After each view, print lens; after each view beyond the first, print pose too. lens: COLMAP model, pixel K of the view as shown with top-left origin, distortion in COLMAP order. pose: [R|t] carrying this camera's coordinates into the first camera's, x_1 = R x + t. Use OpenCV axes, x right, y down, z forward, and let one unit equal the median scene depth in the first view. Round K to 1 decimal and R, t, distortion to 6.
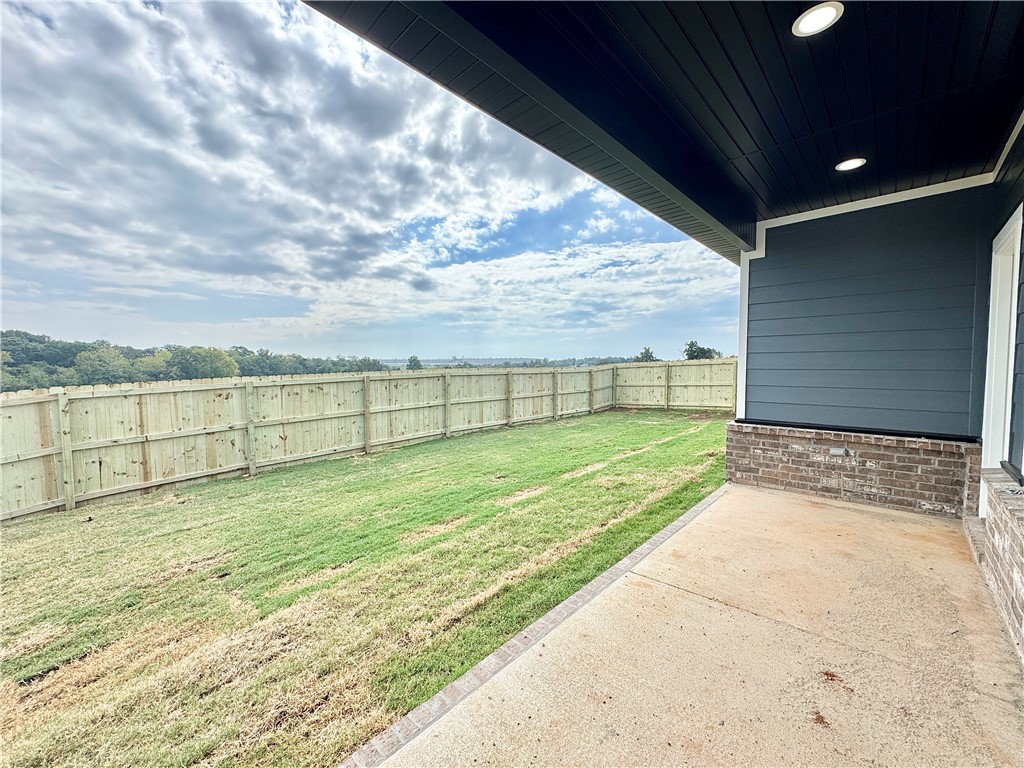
lens RADIAL K [[409.1, 0, 511.6], [0, 409.1, 385.1], [0, 0, 1]] dist [-0.004309, -0.000268]
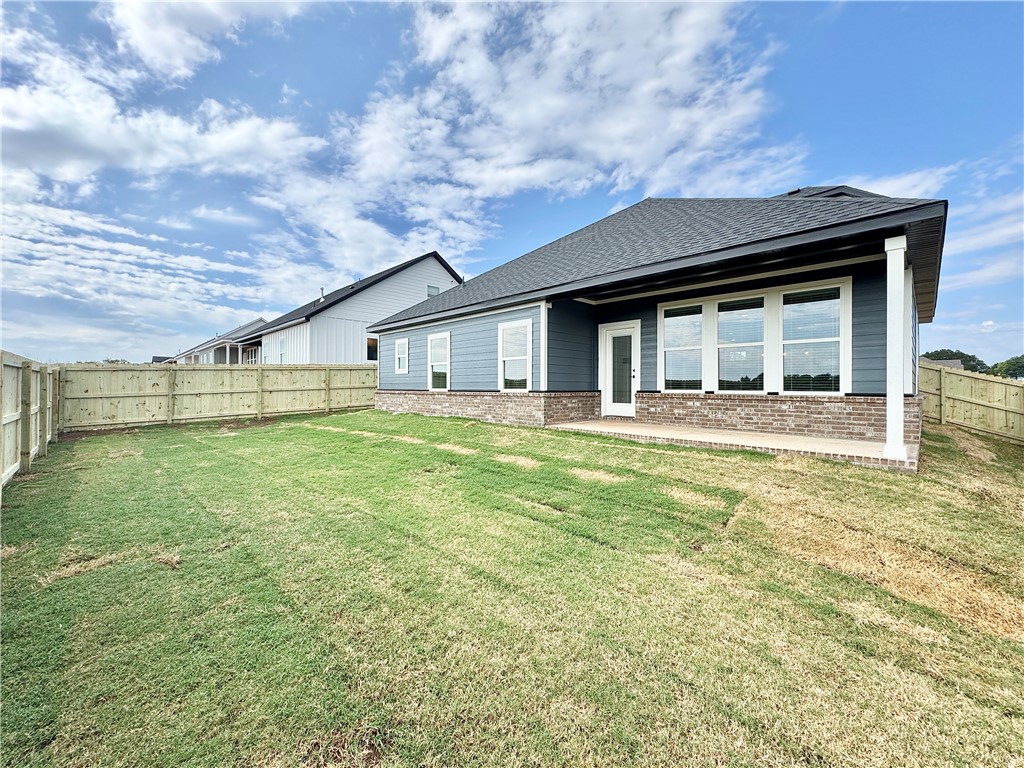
lens RADIAL K [[409.1, 0, 511.6], [0, 409.1, 385.1], [0, 0, 1]] dist [-0.004309, -0.000268]
pose [[0.036577, 0.008379, 0.999296, -0.379944], [0.044908, 0.998941, -0.010020, 0.020416], [-0.998321, 0.045243, 0.036162, 0.317019]]
